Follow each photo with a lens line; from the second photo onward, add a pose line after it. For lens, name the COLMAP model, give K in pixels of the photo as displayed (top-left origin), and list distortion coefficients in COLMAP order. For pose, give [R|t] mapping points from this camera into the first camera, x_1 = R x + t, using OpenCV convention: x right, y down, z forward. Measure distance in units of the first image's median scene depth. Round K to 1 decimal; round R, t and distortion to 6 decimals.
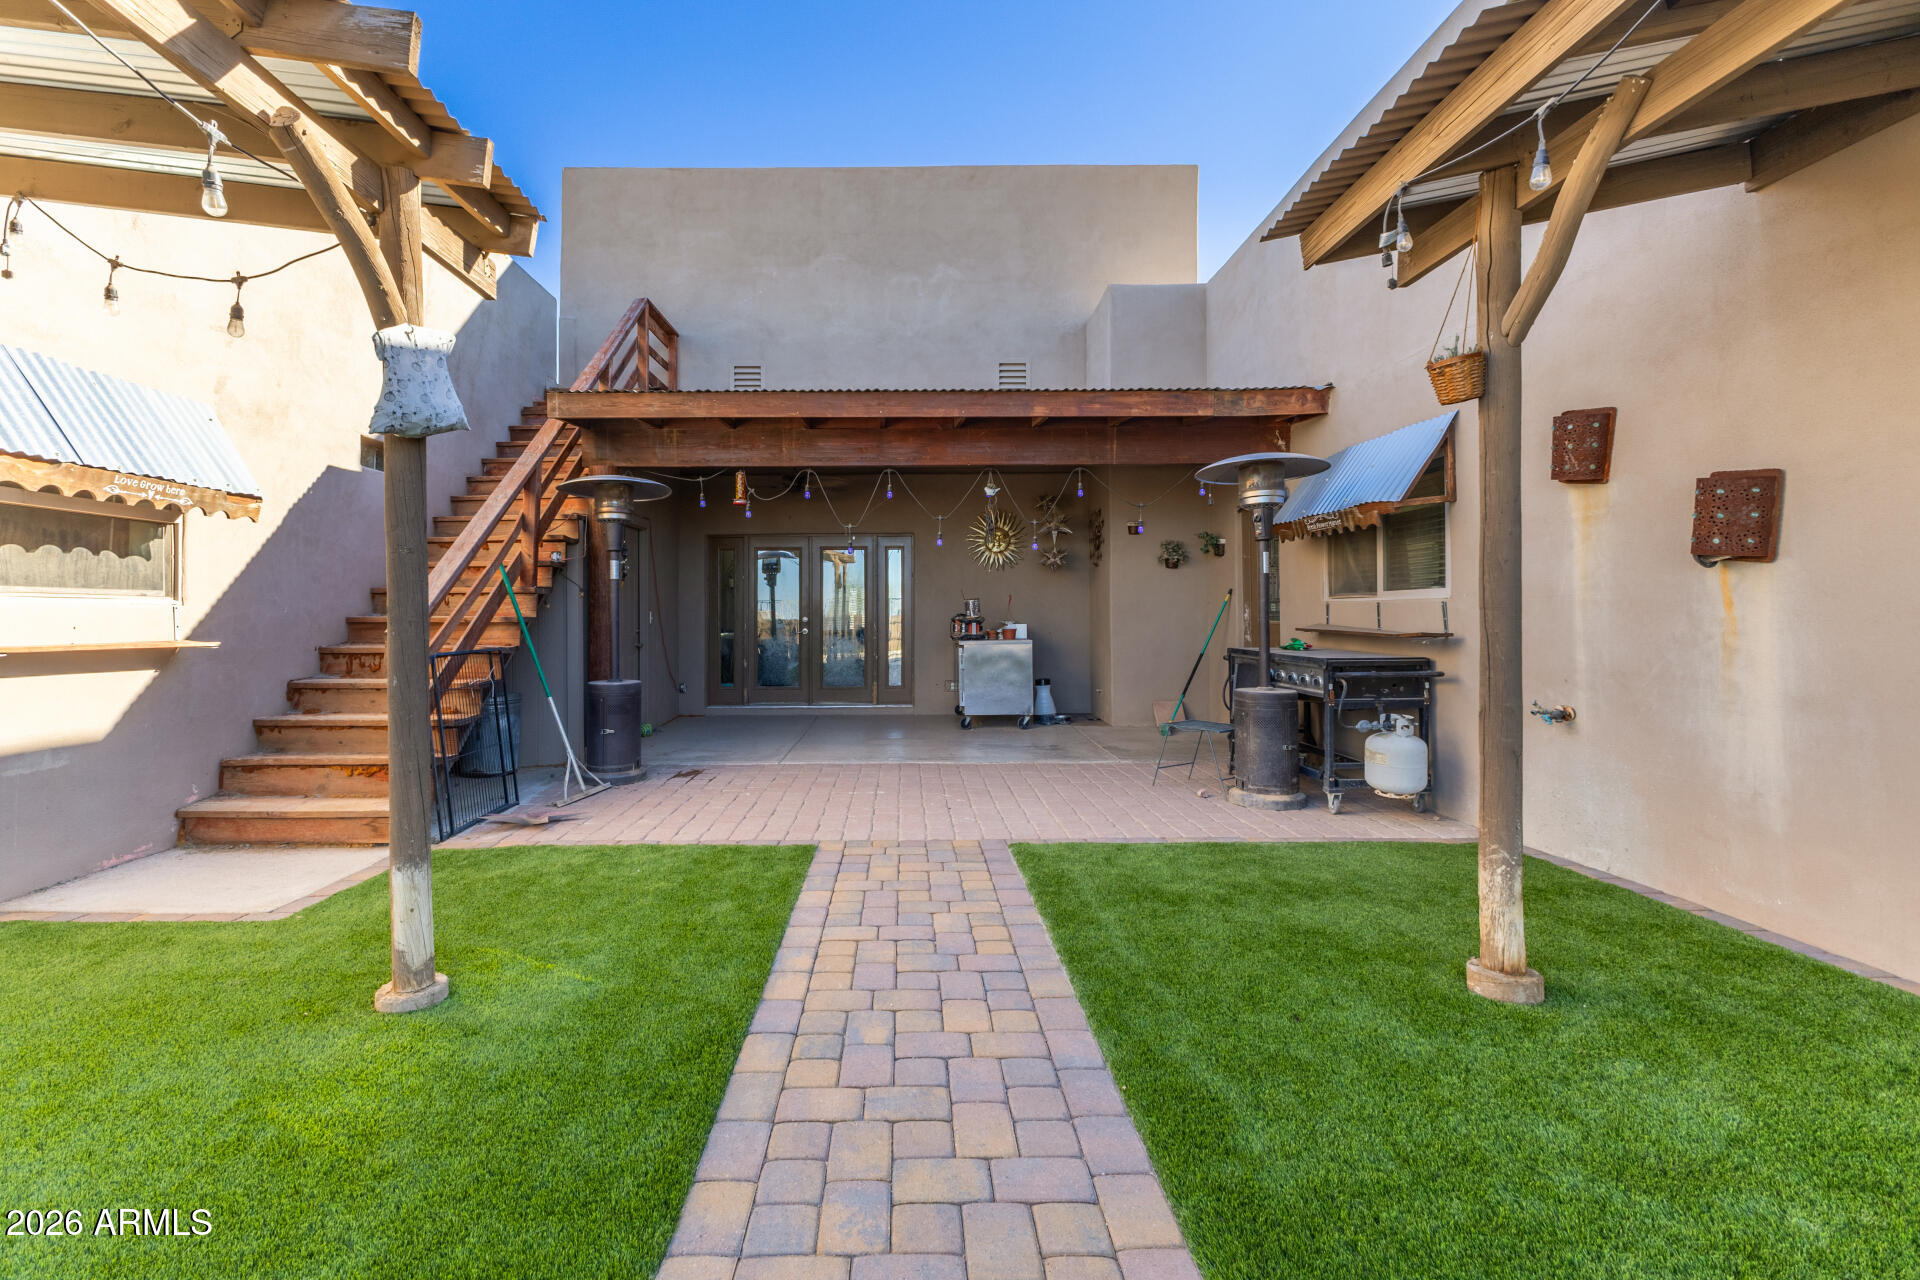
lens RADIAL K [[846.0, 0, 961.9], [0, 846.0, 625.3], [0, 0, 1]] dist [0.009940, -0.001461]
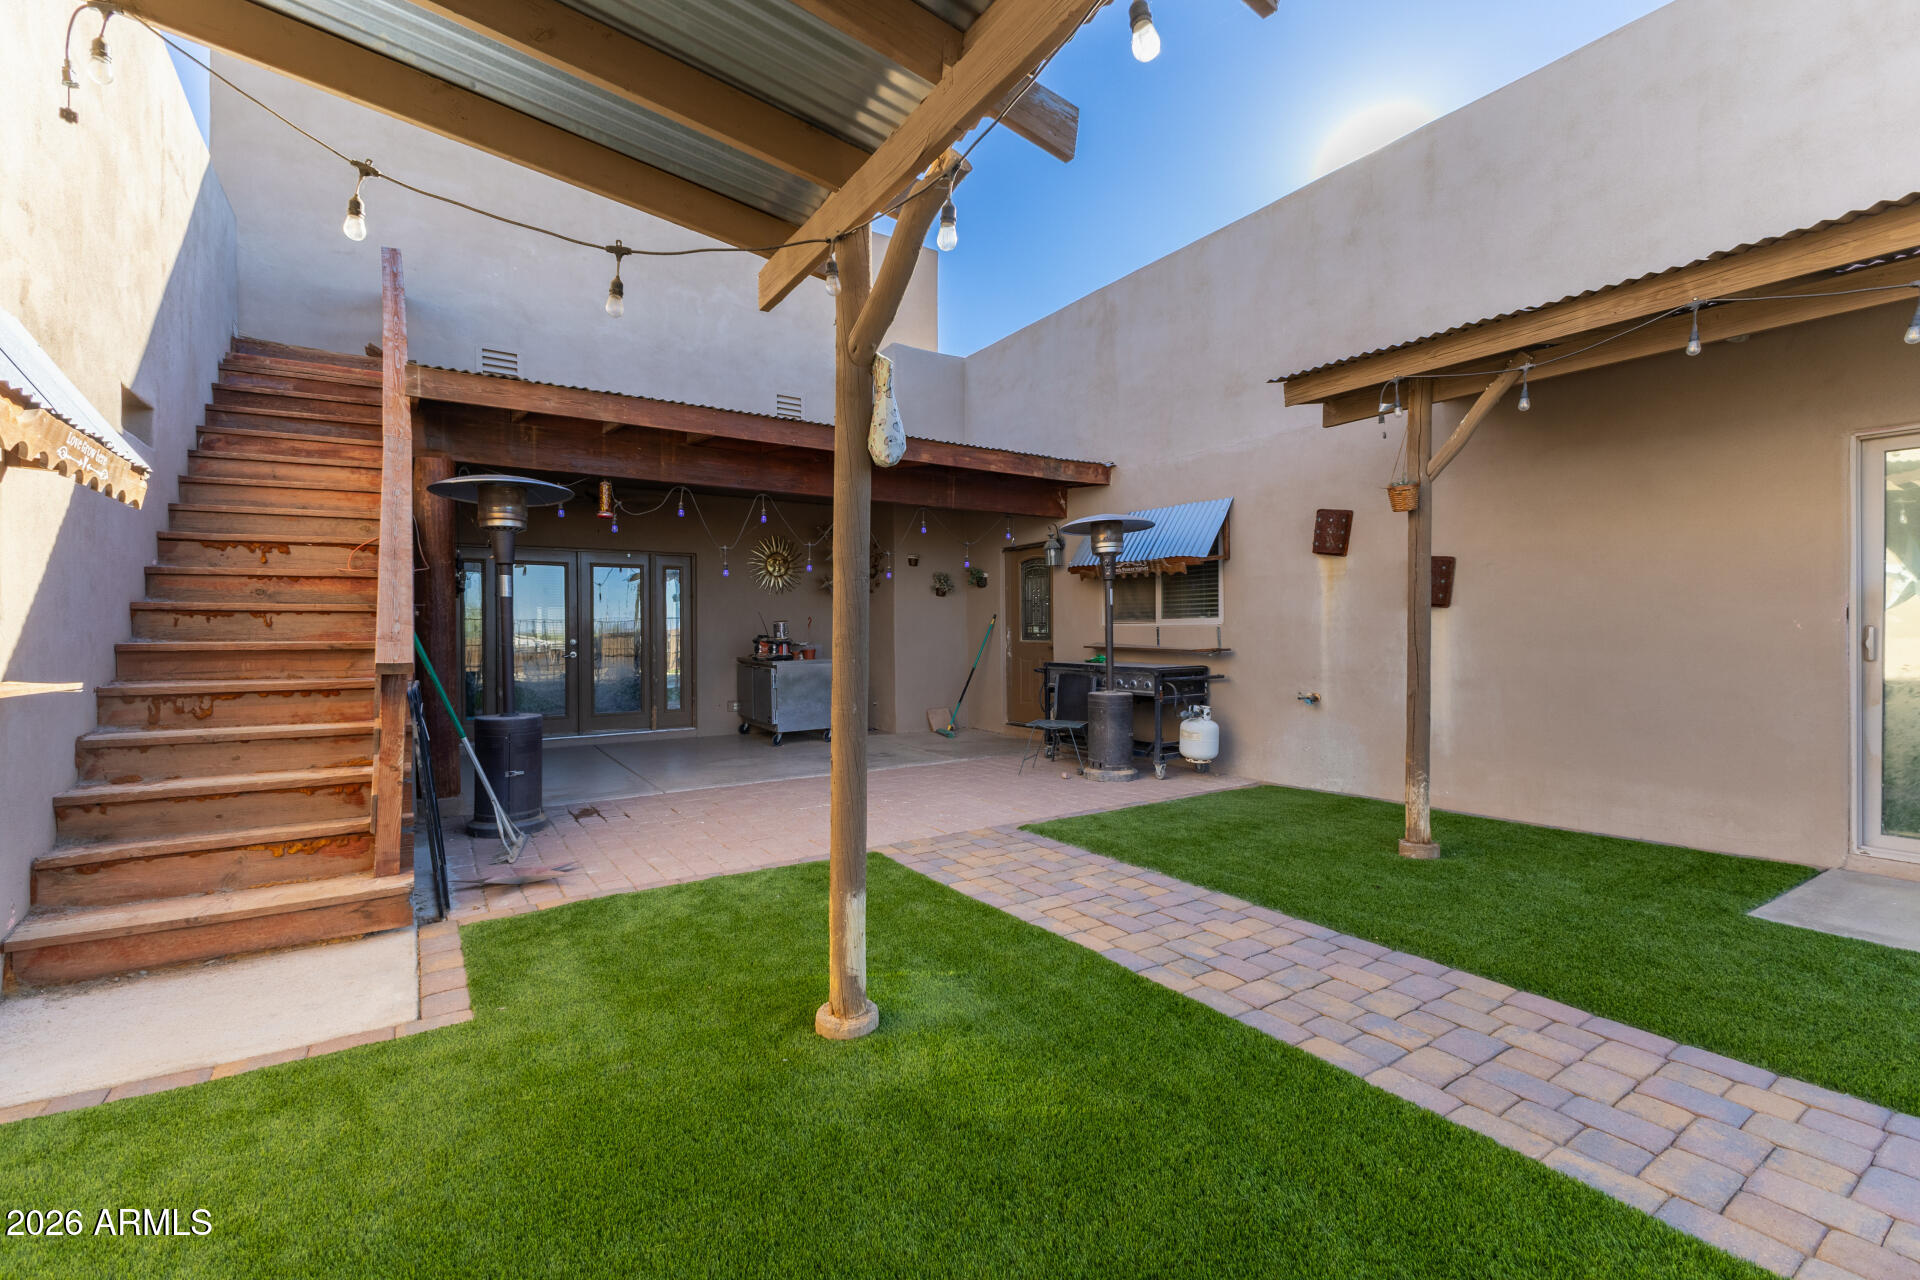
lens RADIAL K [[846.0, 0, 877.1], [0, 846.0, 662.7], [0, 0, 1]] dist [0.009940, -0.001461]
pose [[0.838699, -0.020739, 0.544201, -0.672852], [0.008324, 0.999646, 0.025268, -0.007795], [-0.544532, -0.016662, 0.838575, 0.086681]]
